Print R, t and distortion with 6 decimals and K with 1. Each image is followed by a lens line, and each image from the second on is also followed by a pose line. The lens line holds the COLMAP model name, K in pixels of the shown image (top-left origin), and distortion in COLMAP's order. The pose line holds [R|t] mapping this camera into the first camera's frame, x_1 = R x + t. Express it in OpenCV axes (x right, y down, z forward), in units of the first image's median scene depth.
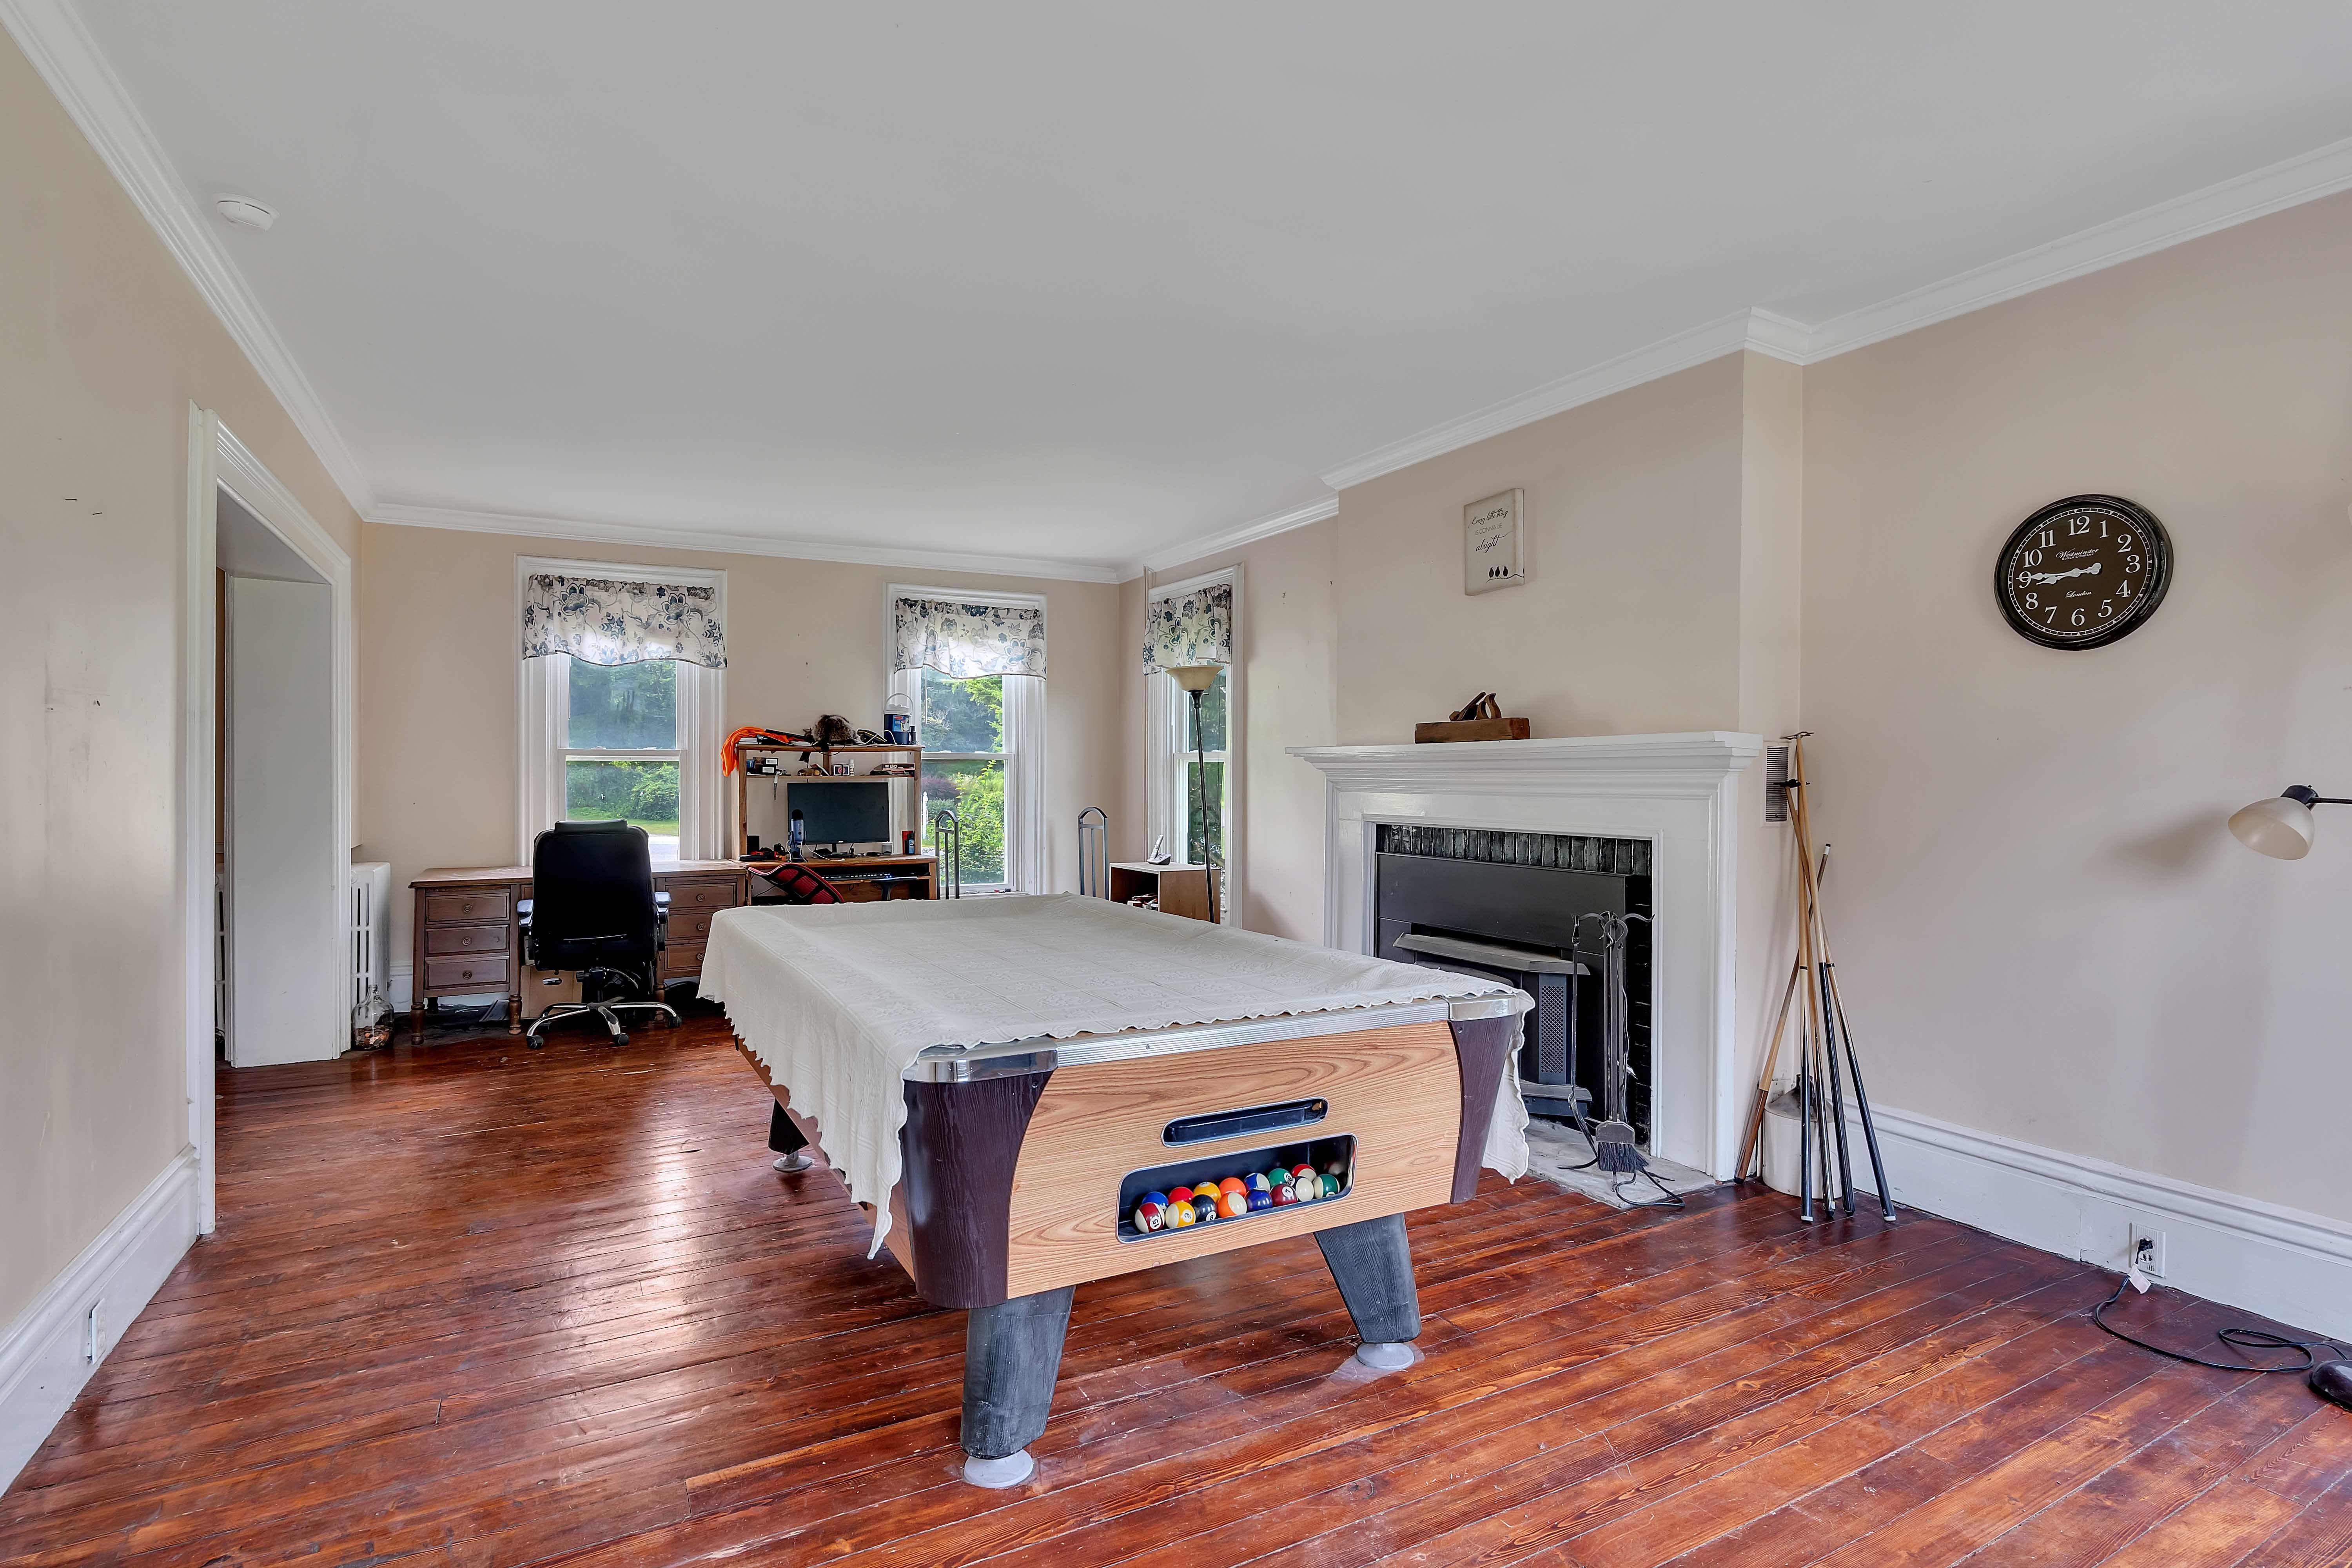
lens RADIAL K [[1188.8, 0, 1176.0], [0, 1188.8, 784.0], [0, 0, 1]] dist [-0.003422, 0.000391]
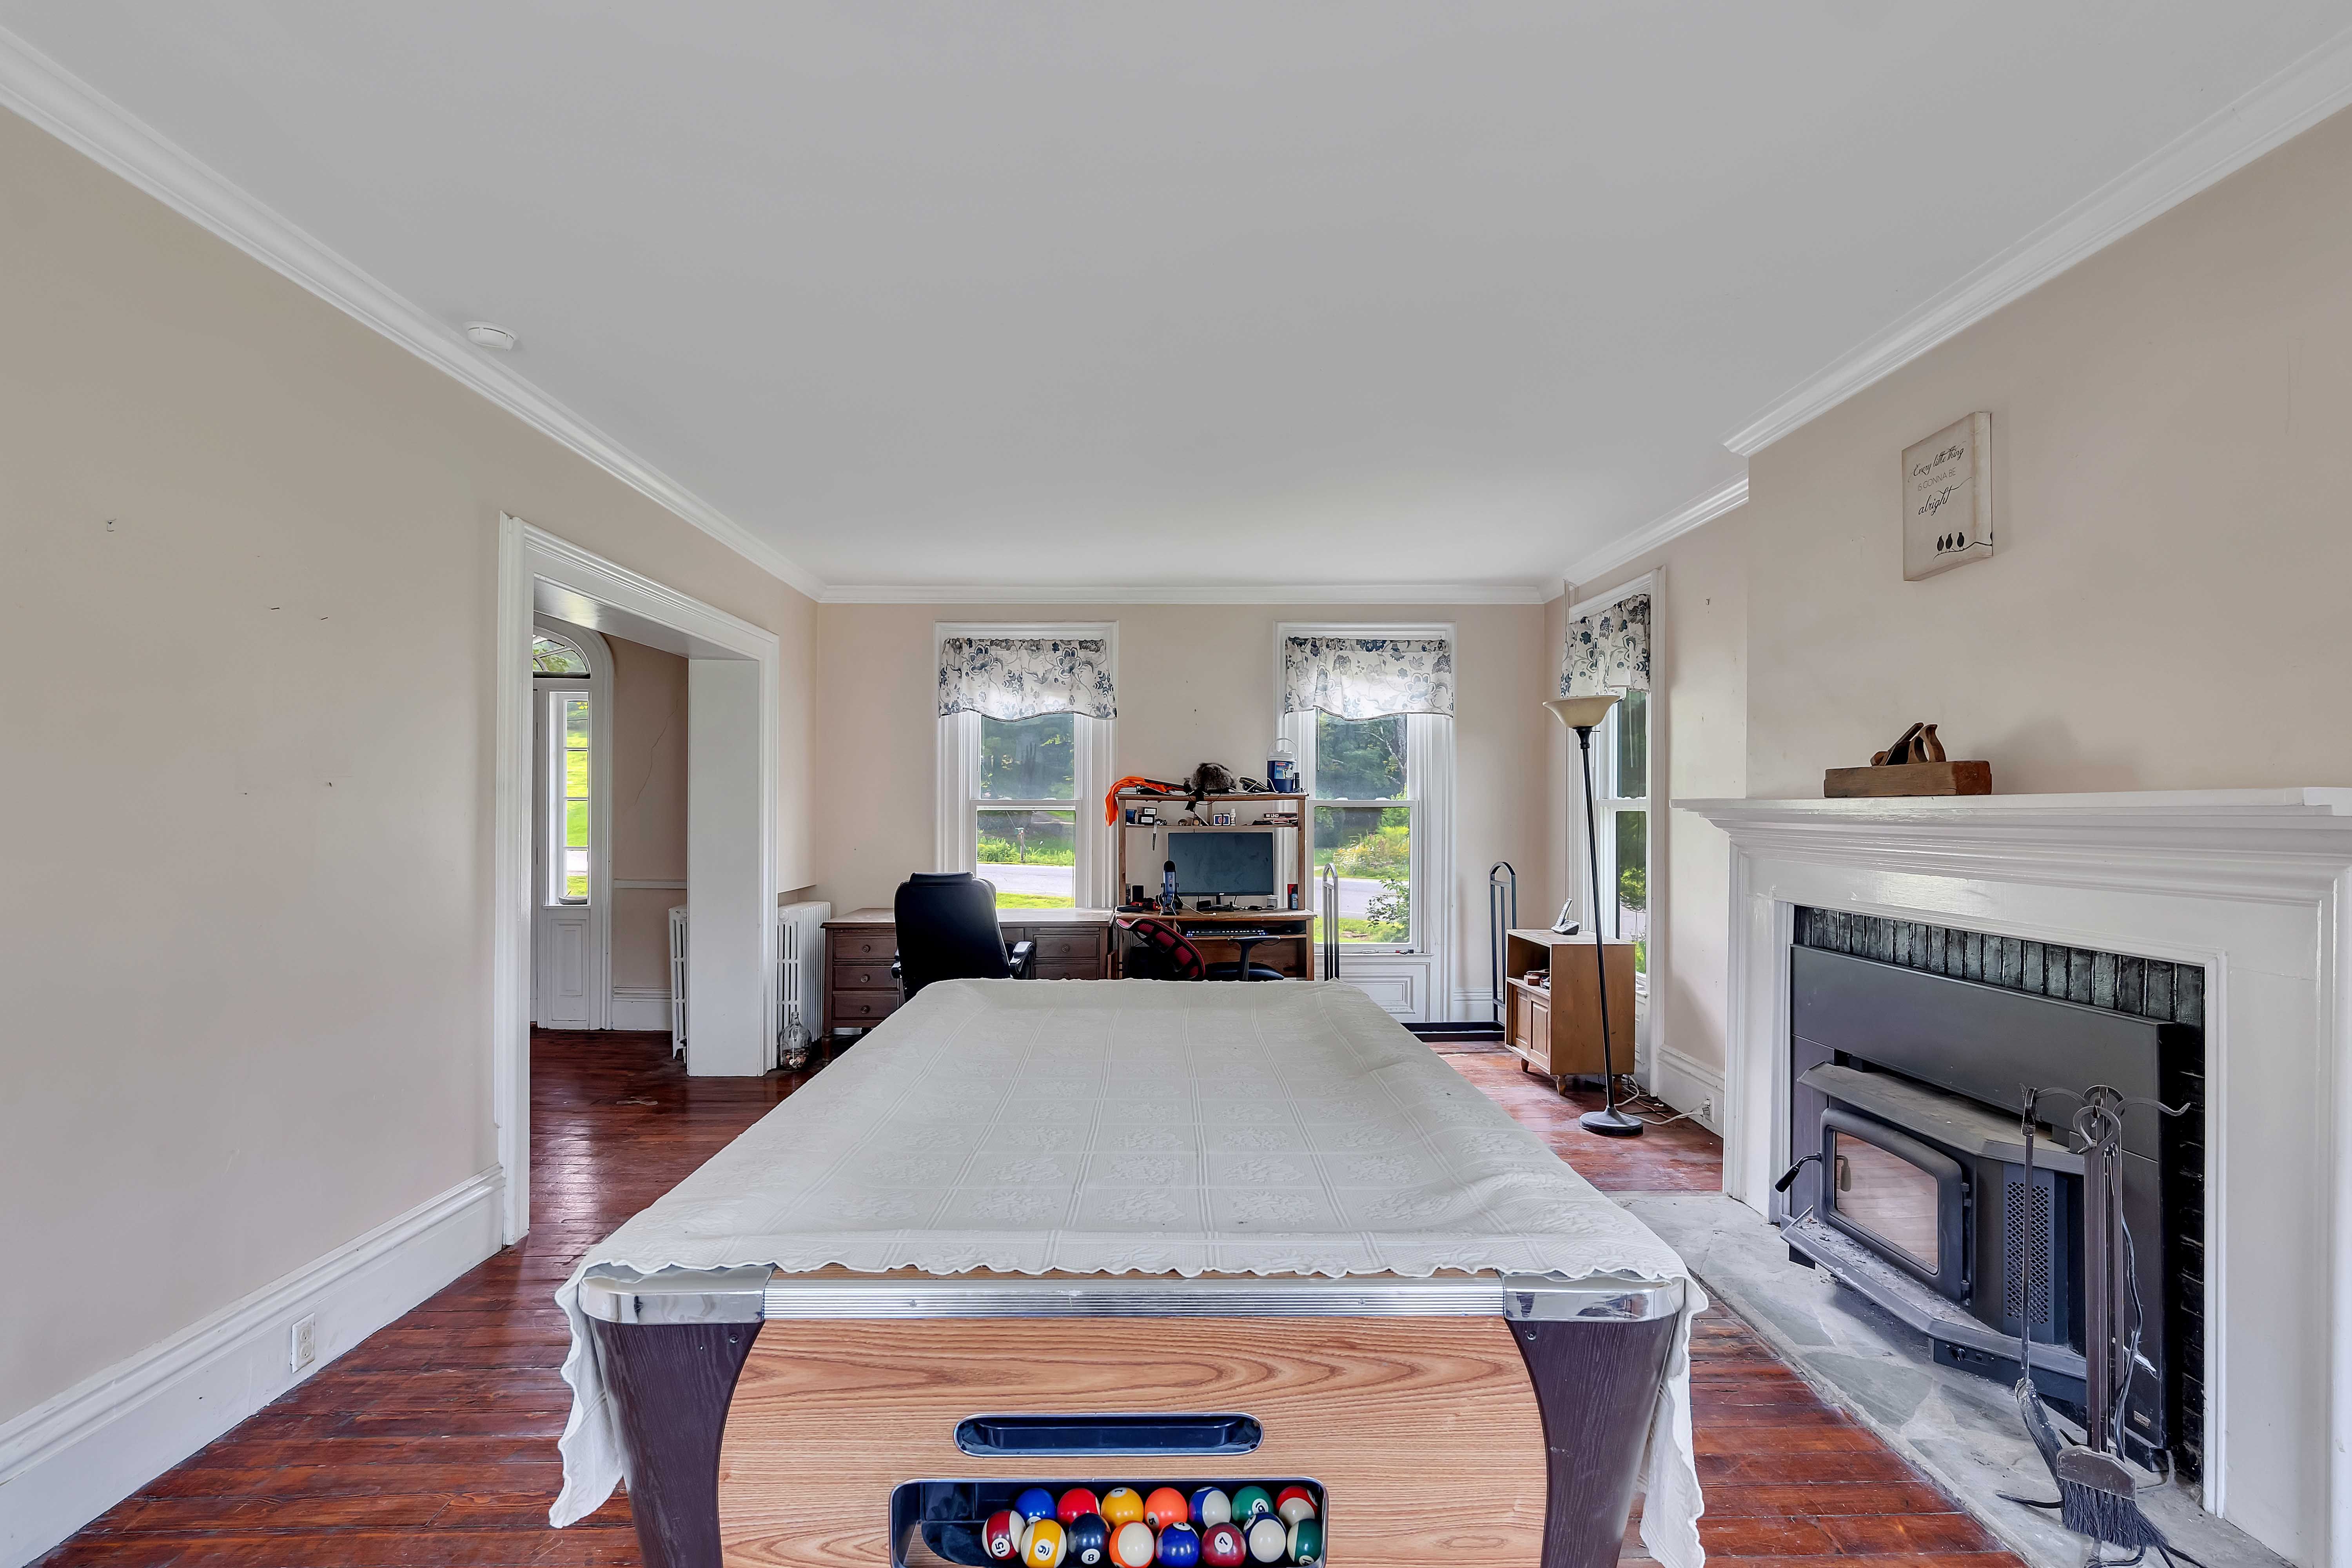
lens RADIAL K [[1166.1, 0, 1170.5], [0, 1166.1, 799.8], [0, 0, 1]] dist [-0.017939, 0.008185]
pose [[0.887094, -0.003227, -0.461577, 0.124195], [-0.003573, 0.999898, -0.013857, -0.015528], [0.461574, 0.013941, 0.886992, 0.151372]]
